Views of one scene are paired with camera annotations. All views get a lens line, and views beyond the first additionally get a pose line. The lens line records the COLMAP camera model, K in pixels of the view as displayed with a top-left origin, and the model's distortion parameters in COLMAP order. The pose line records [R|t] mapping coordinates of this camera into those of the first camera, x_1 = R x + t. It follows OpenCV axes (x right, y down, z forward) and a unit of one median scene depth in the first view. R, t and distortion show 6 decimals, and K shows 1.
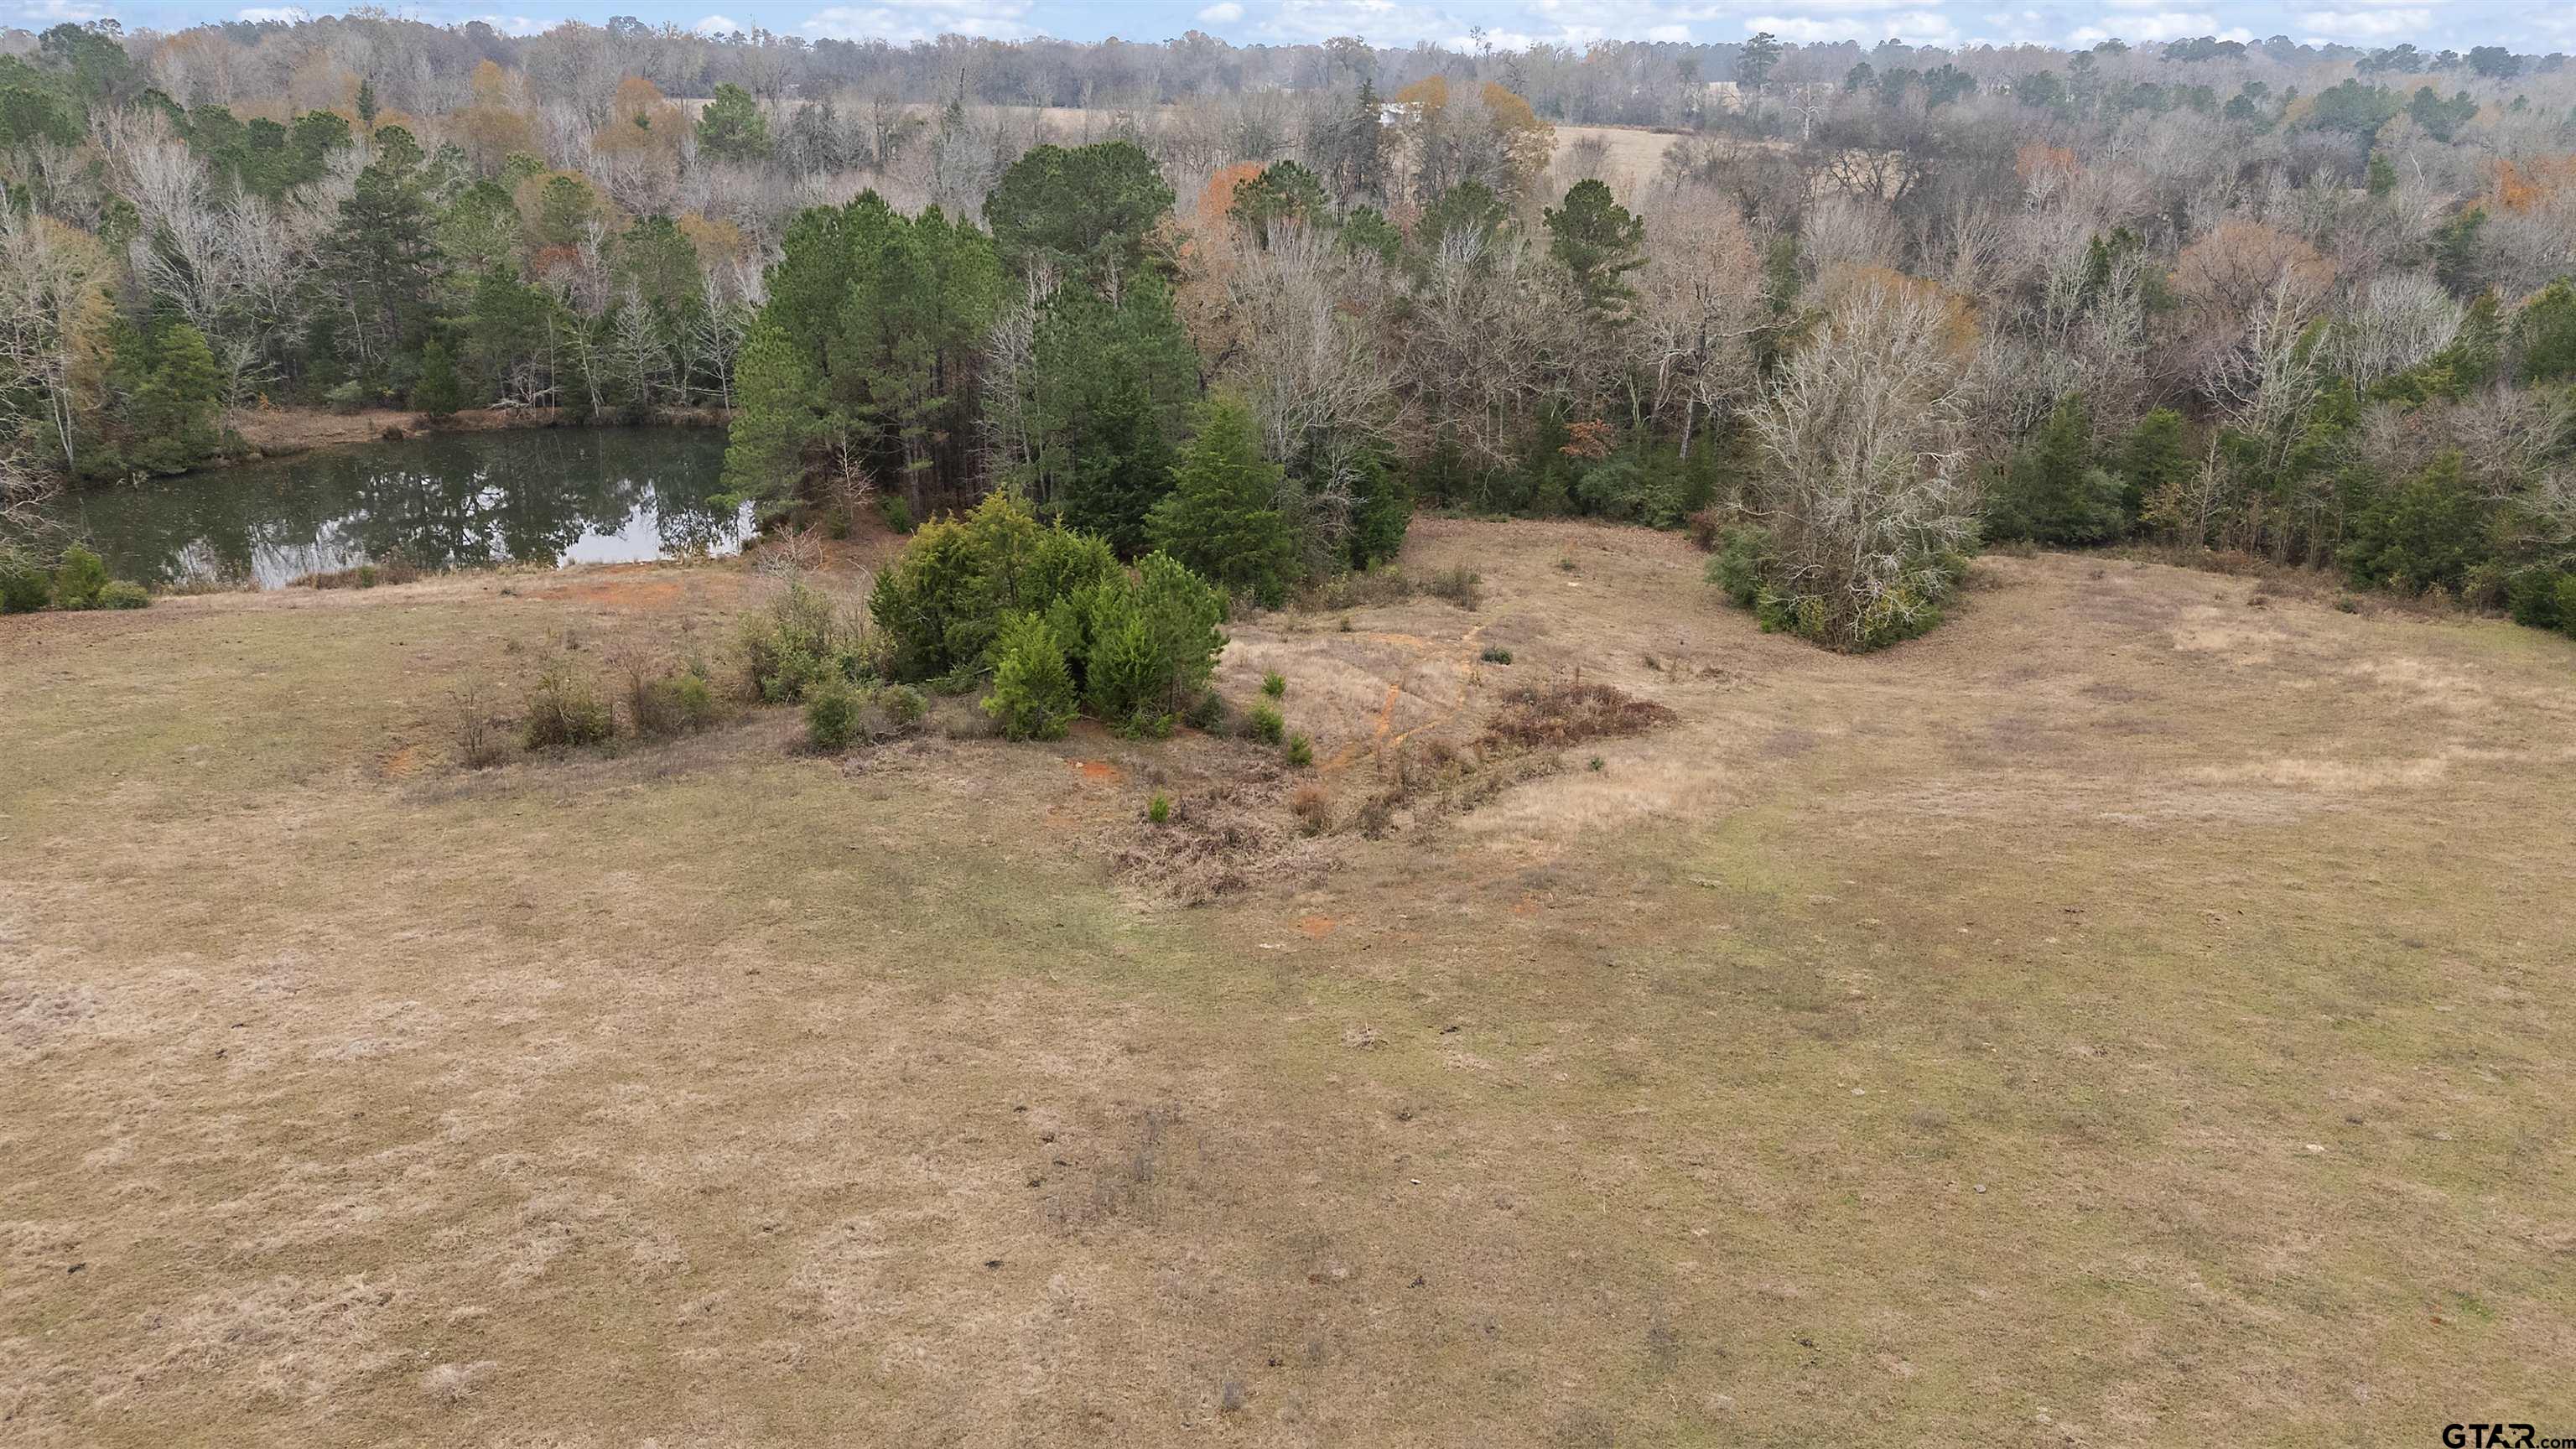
lens RADIAL K [[1882.8, 0, 1297.0], [0, 1882.8, 723.6], [0, 0, 1]] dist [0.060949, -0.047395]
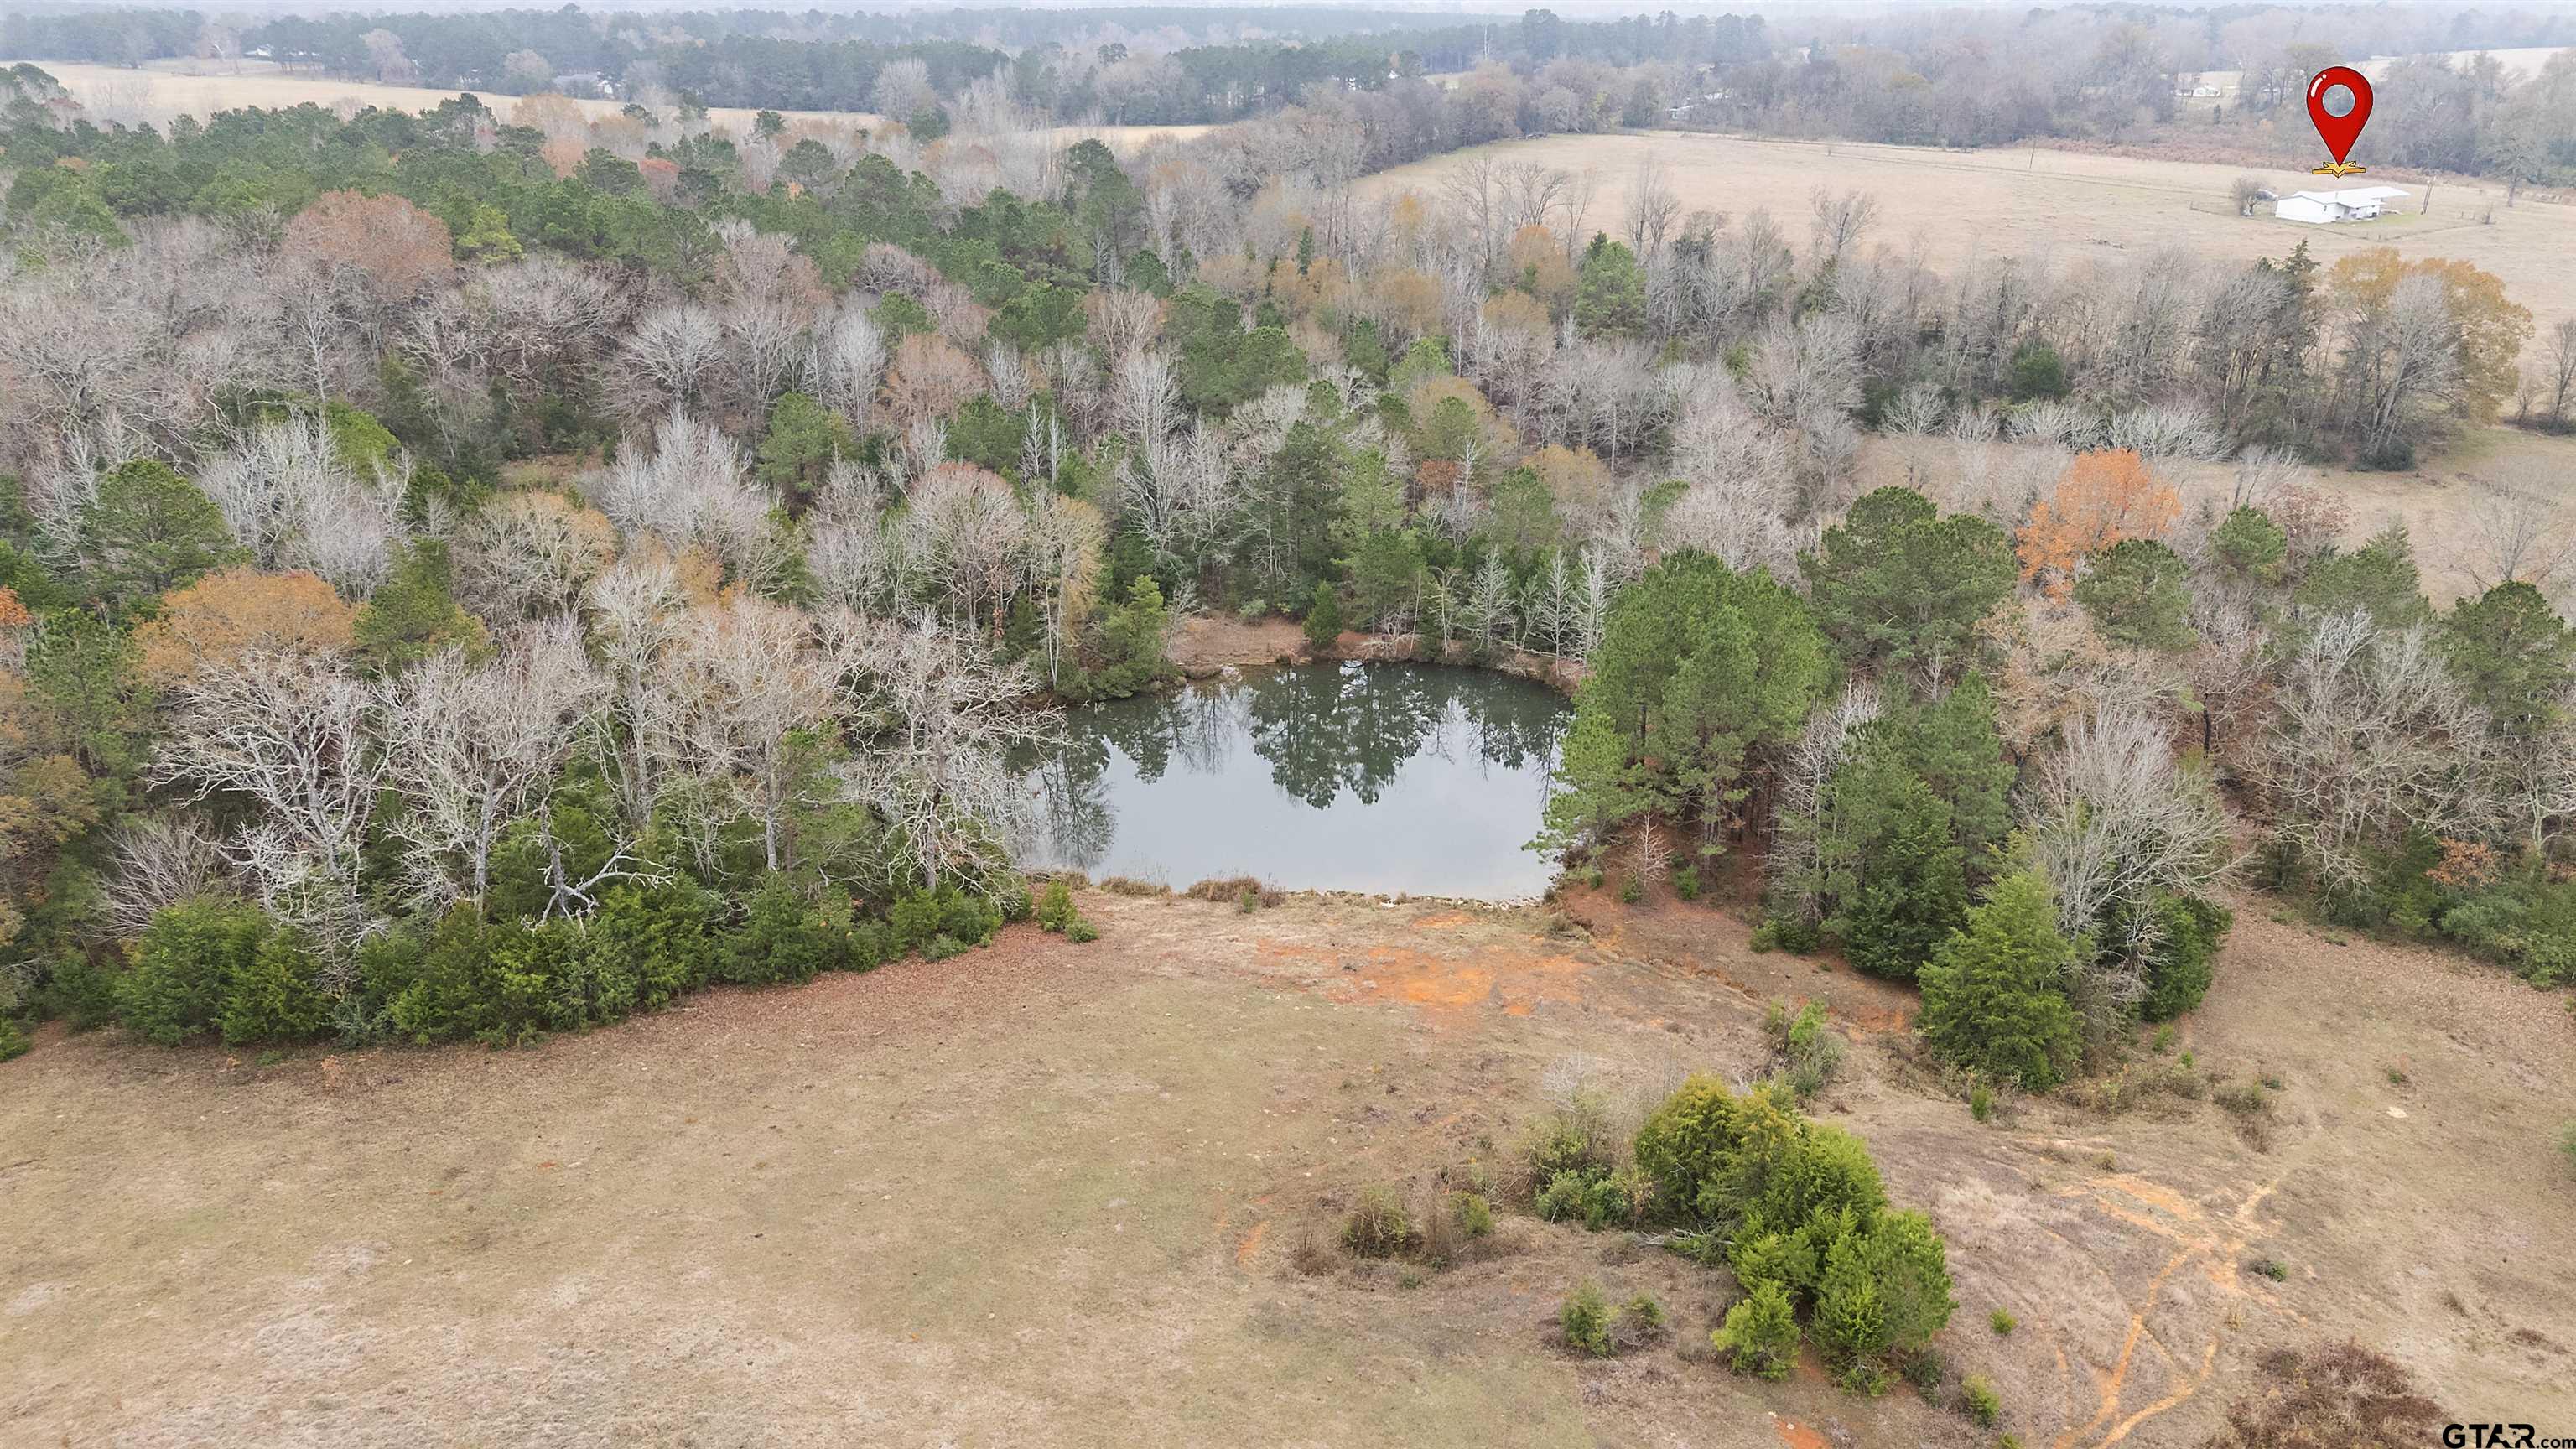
lens RADIAL K [[1882.8, 0, 1282.3], [0, 1882.8, 707.4], [0, 0, 1]] dist [0.060949, -0.047395]
pose [[0.902246, 0.154467, -0.402608, 0.000044], [-0.139847, 0.987994, 0.065661, -0.253934], [0.407916, -0.002939, 0.913015, -0.086527]]
